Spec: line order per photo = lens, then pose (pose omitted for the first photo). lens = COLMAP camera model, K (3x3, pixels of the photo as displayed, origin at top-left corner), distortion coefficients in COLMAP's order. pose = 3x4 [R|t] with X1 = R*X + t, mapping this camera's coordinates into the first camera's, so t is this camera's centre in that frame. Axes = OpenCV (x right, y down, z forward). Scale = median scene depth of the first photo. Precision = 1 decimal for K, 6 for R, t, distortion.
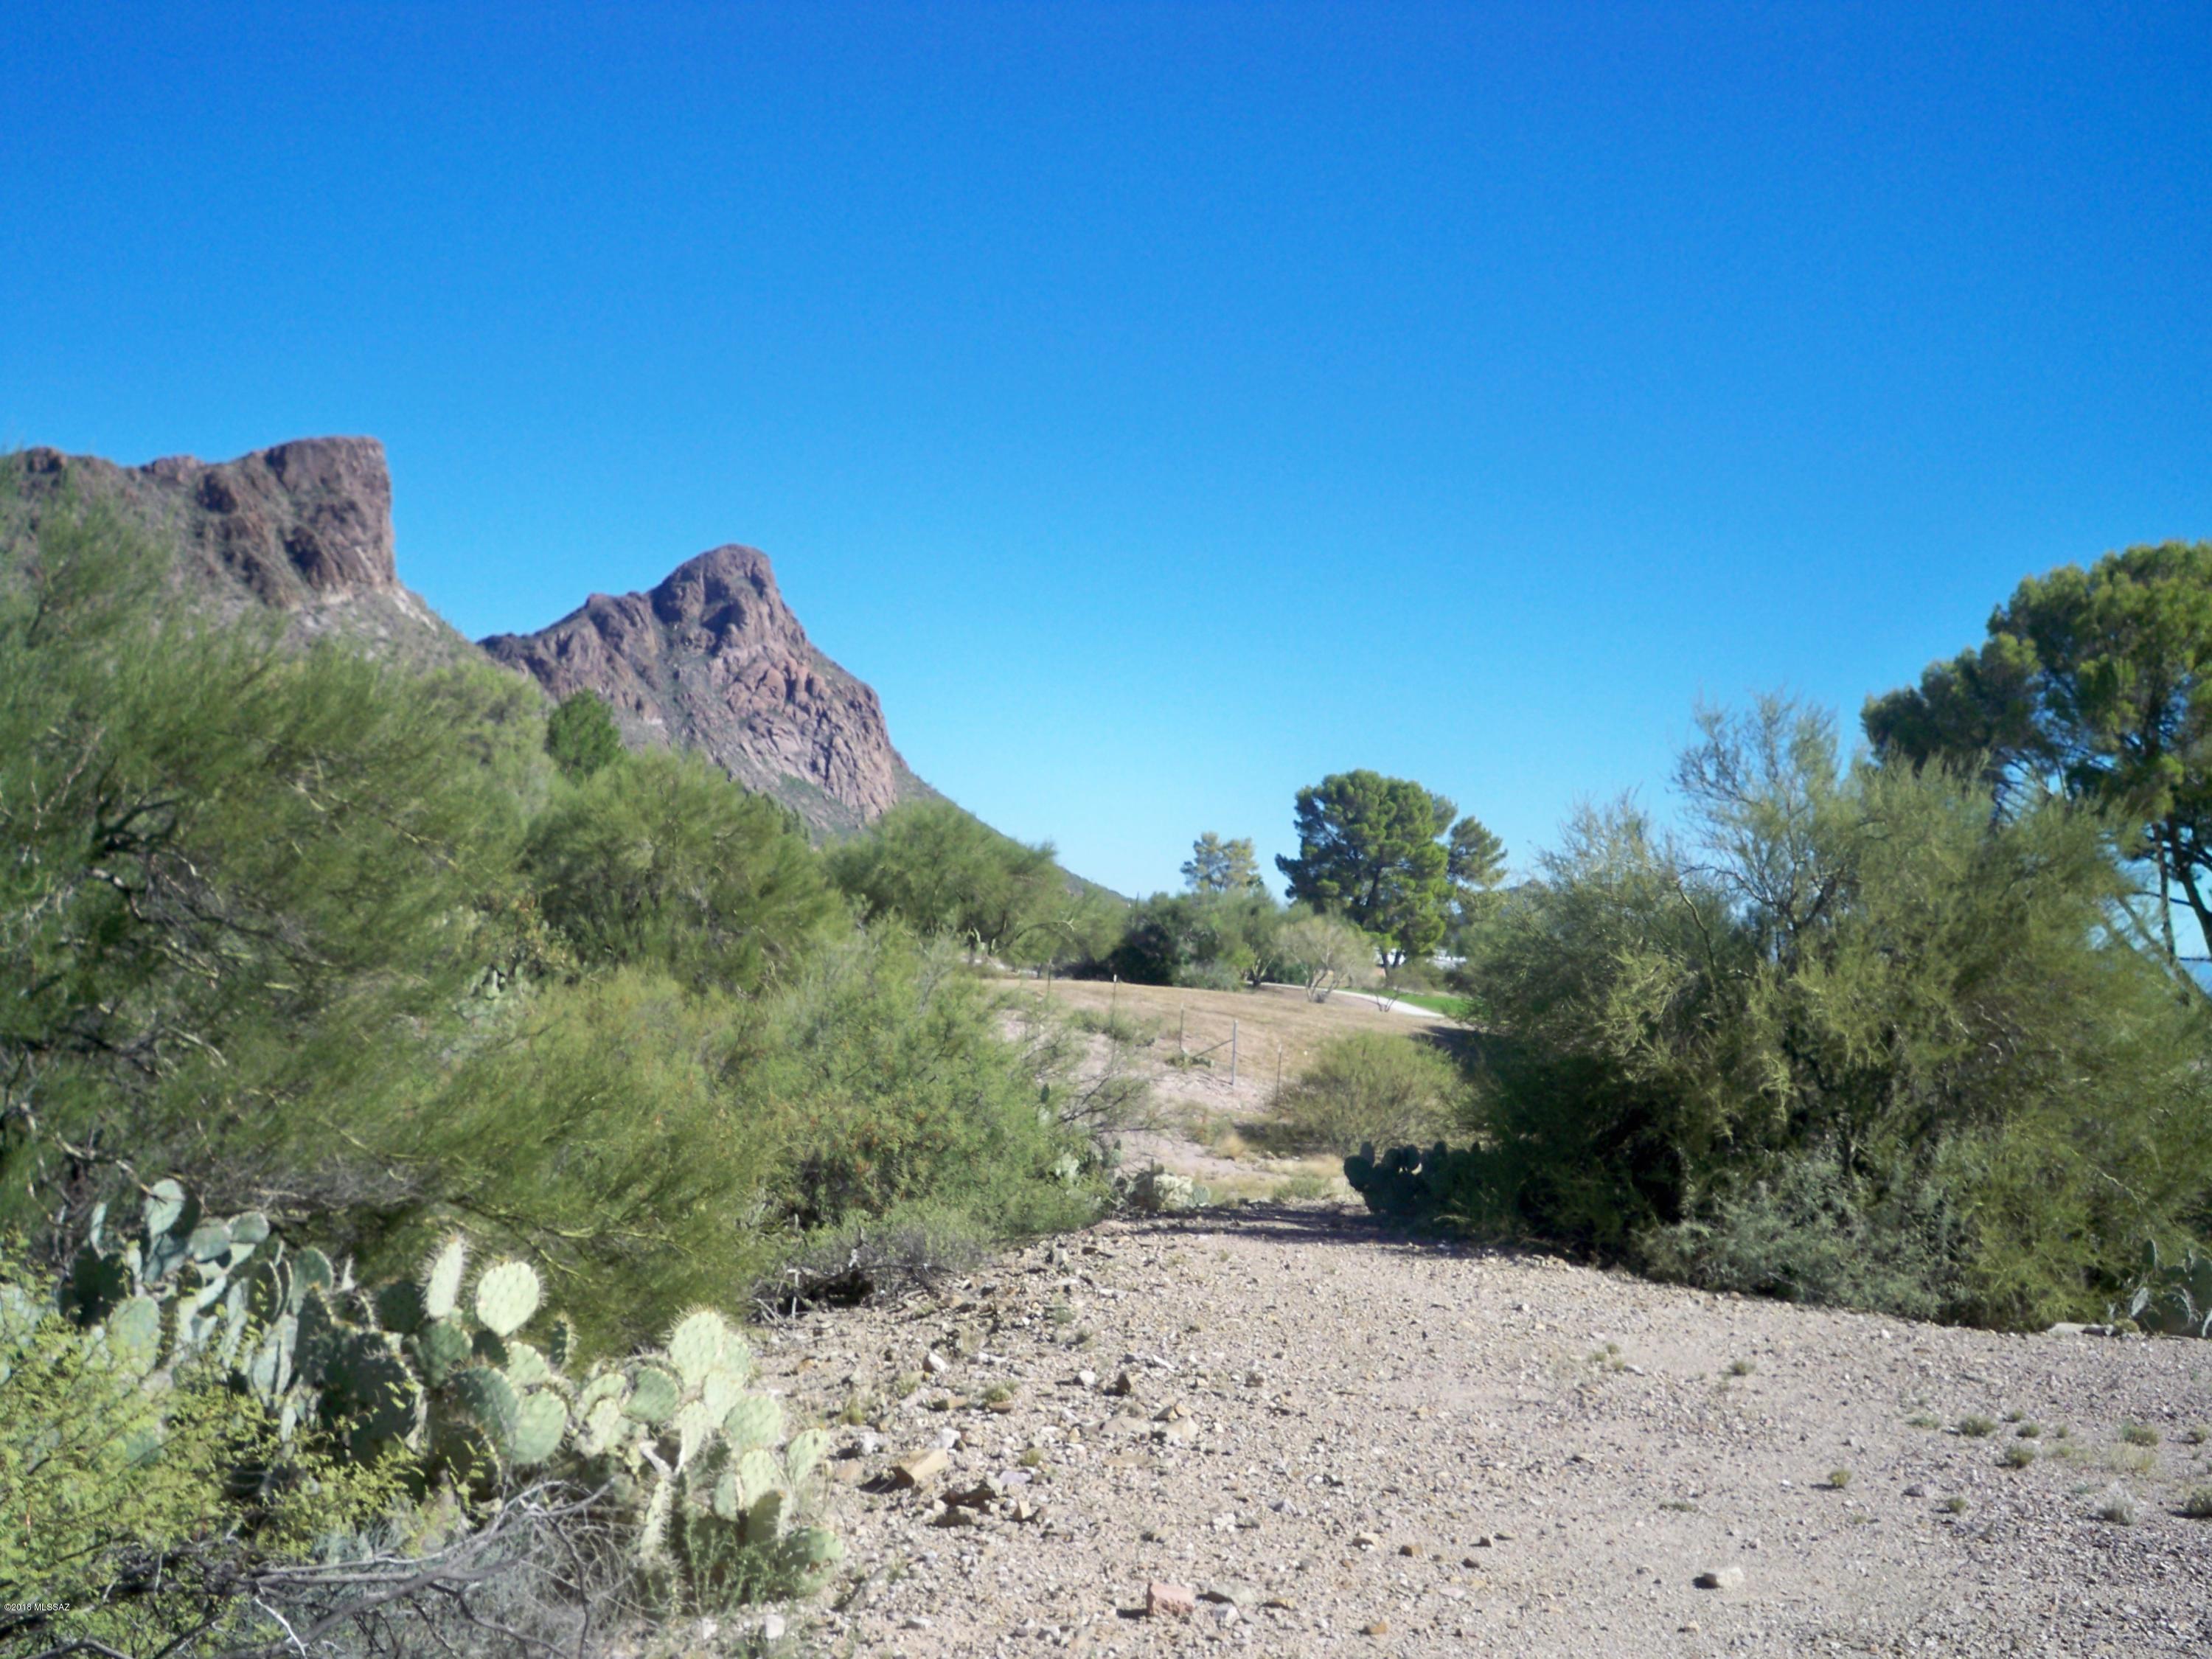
lens RADIAL K [[2289.9, 0, 1092.8], [0, 2289.9, 815.8], [0, 0, 1]] dist [-0.136564, 0.082987]
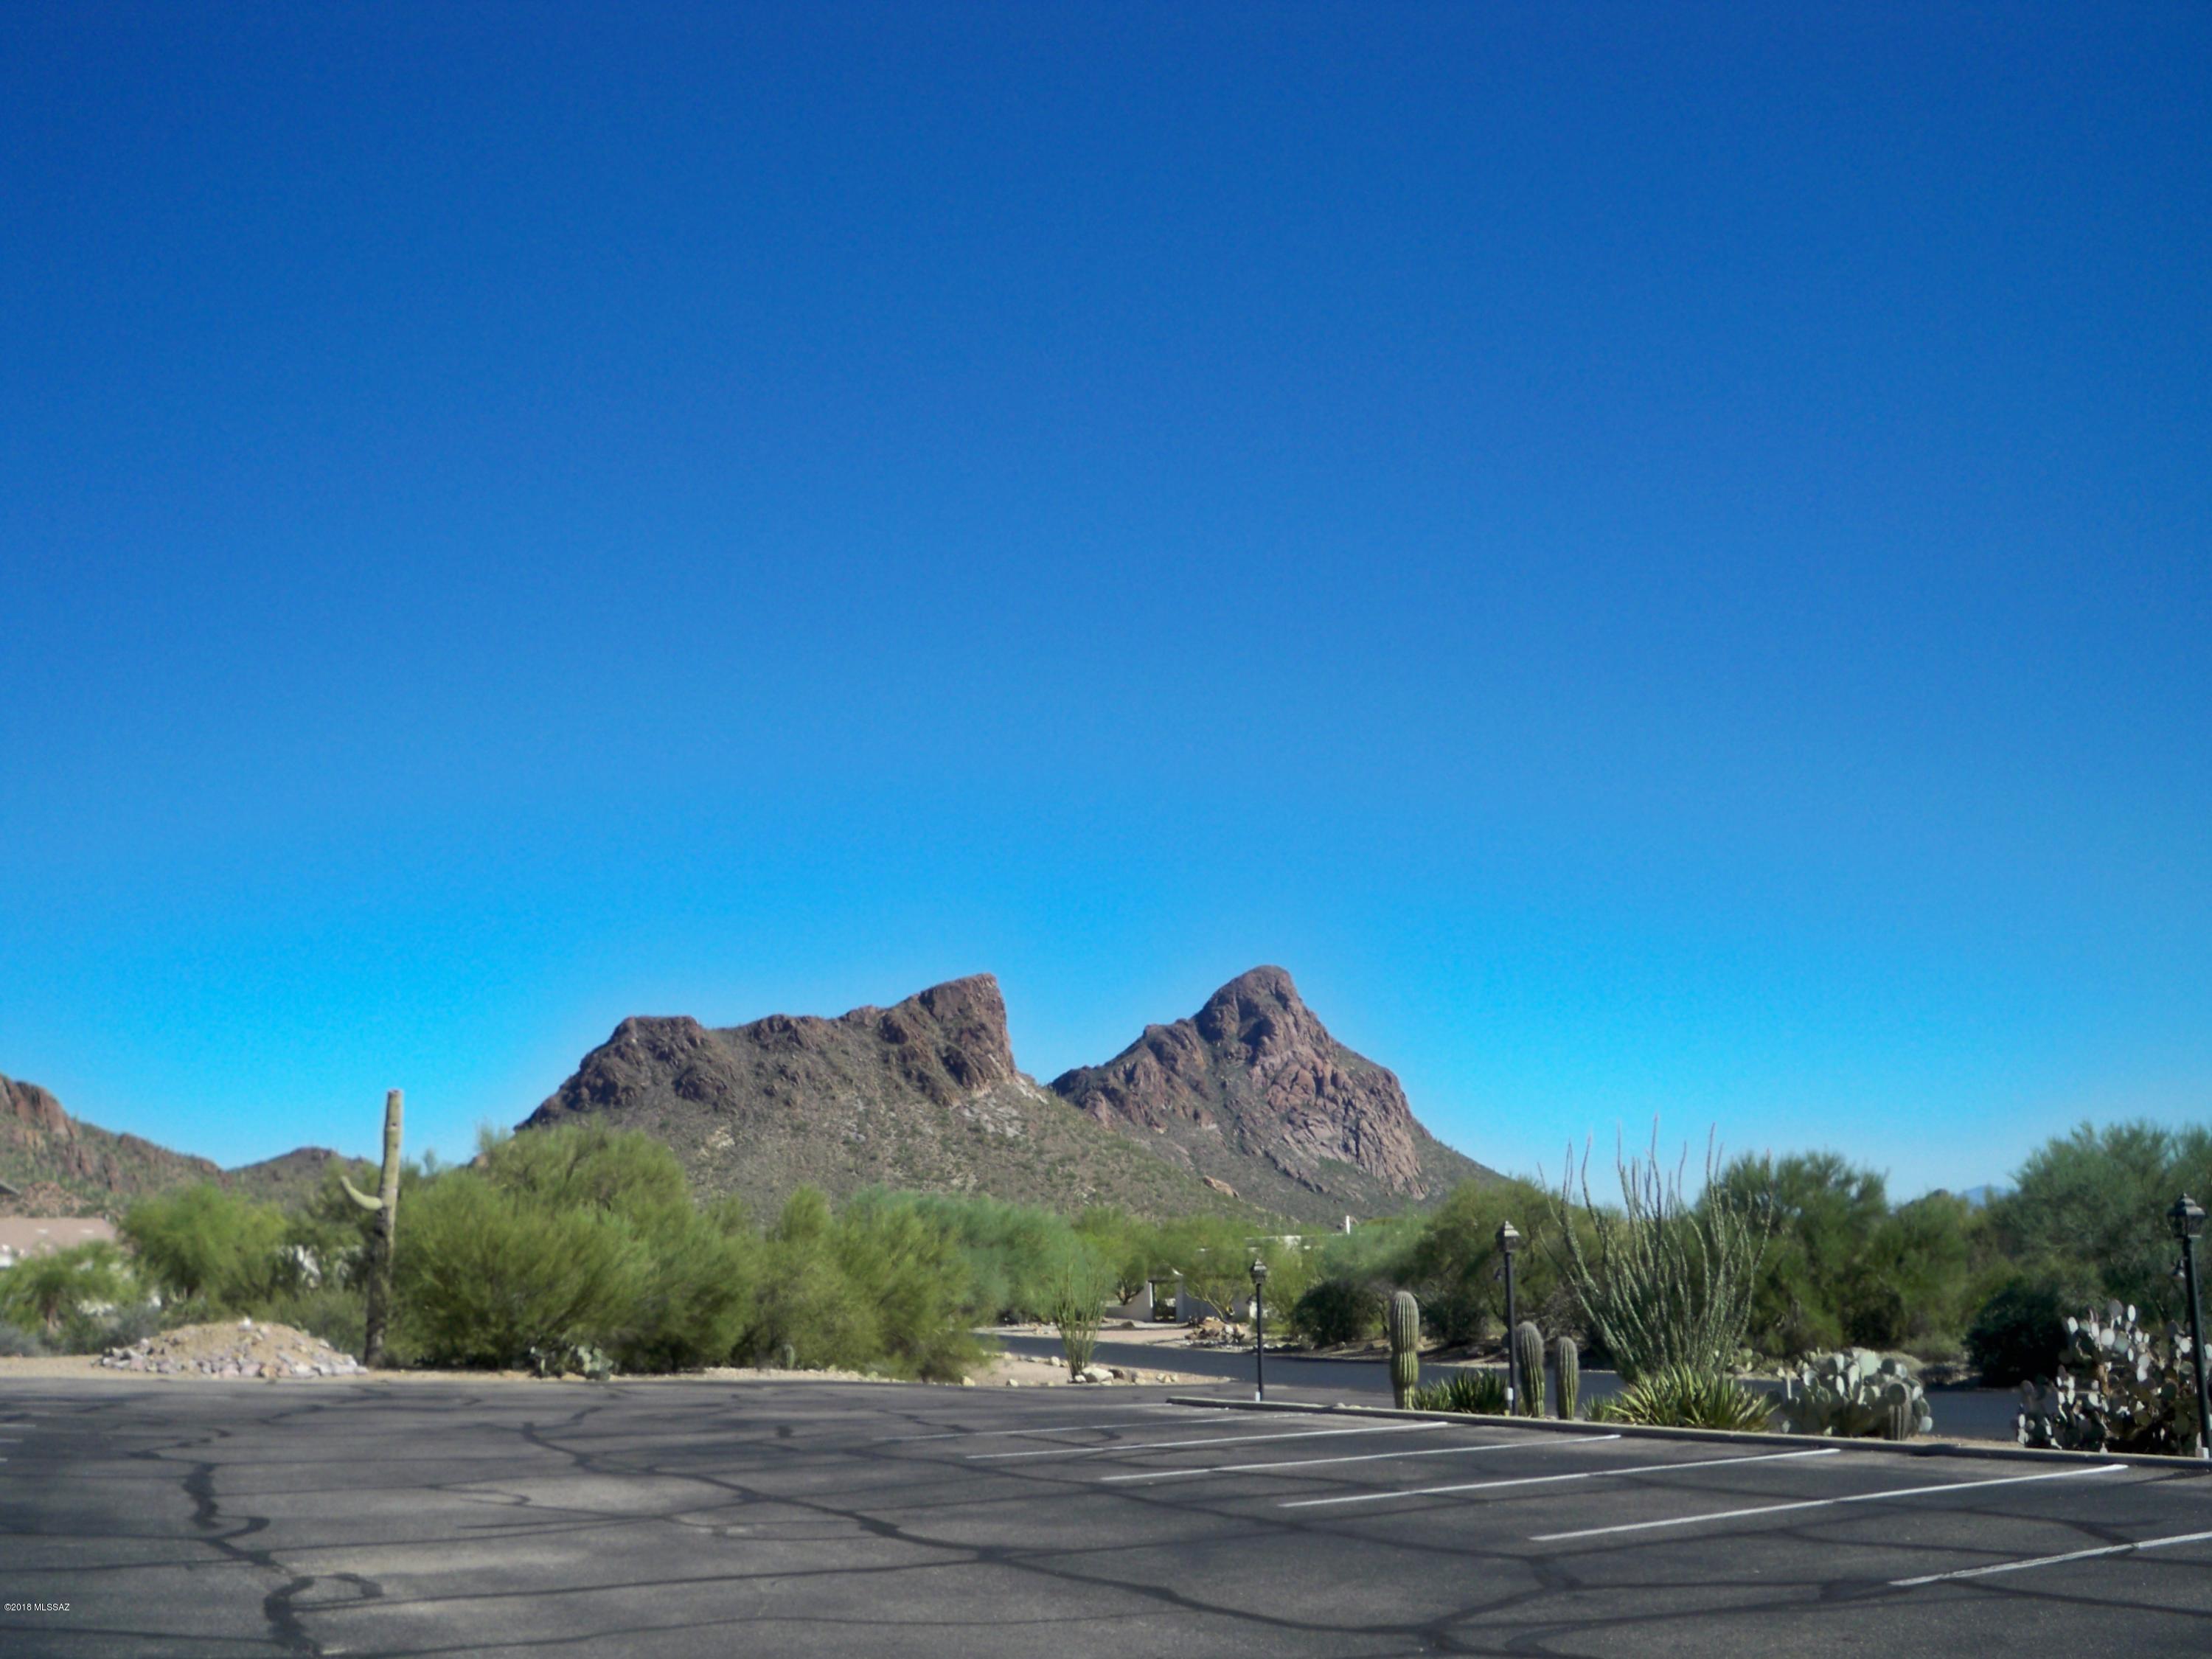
lens RADIAL K [[2289.9, 0, 1092.8], [0, 2289.9, 815.8], [0, 0, 1]] dist [-0.136564, 0.082987]
pose [[0.963197, -0.146868, -0.225126, 0.044239], [0.110662, 0.979927, -0.165825, -0.008609], [0.244961, 0.134809, 0.960115, -0.200362]]
